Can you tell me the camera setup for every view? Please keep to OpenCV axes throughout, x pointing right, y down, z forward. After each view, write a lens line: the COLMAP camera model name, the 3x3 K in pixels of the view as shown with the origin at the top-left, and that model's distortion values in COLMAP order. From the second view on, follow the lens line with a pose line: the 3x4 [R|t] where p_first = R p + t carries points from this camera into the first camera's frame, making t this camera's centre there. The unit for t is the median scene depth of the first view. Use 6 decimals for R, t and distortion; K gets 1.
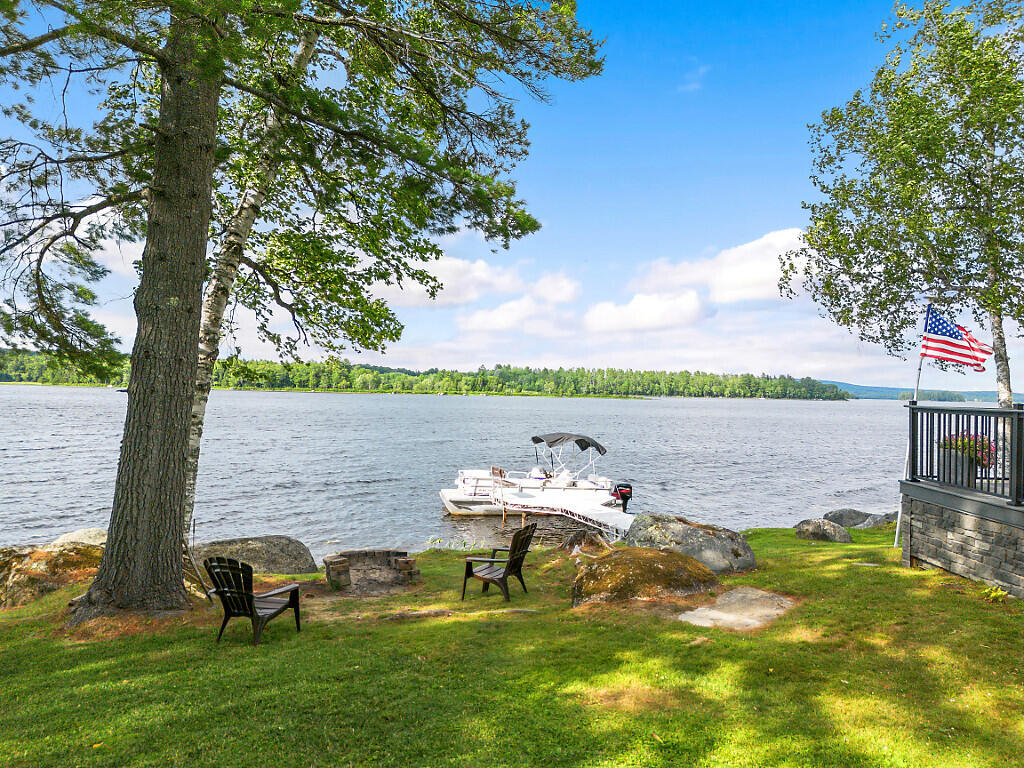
lens RADIAL K [[714.5, 0, 513.0], [0, 714.5, 392.4], [0, 0, 1]] dist [0.079552, -0.086072]
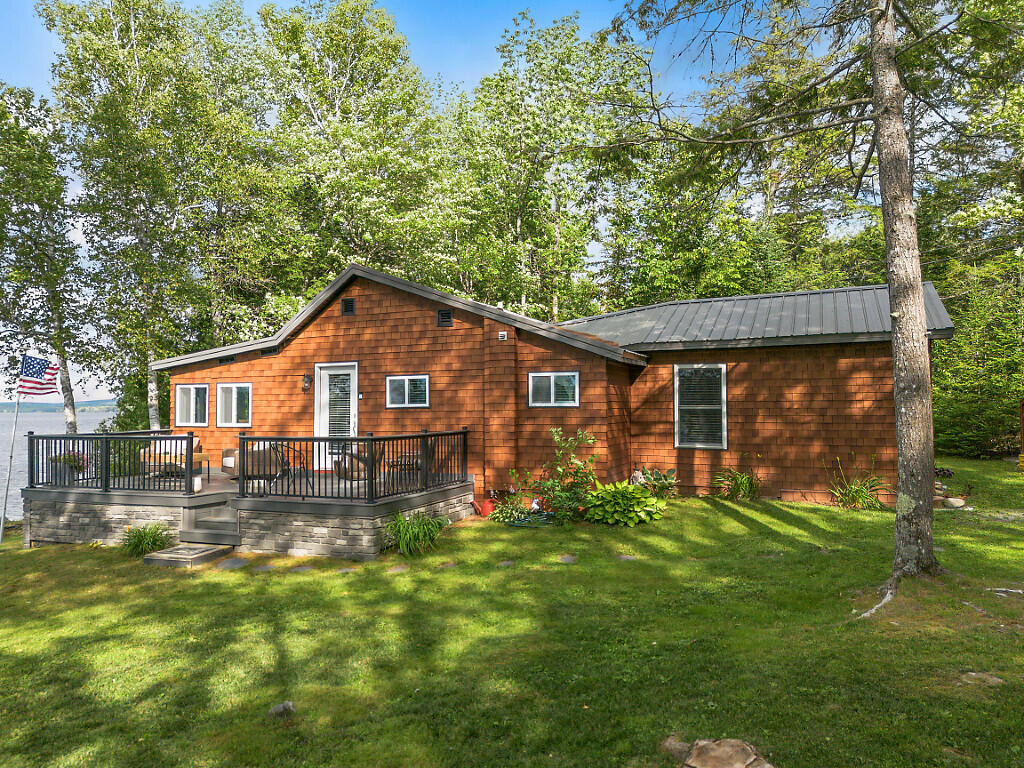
lens RADIAL K [[736.5, 0, 510.5], [0, 736.5, 402.1], [0, 0, 1]] dist [0.046420, -0.037658]
pose [[0.385376, -0.017464, 0.922594, -0.327271], [0.021157, 0.999725, 0.010087, -0.030637], [-0.922517, 0.015632, 0.385640, -0.328410]]
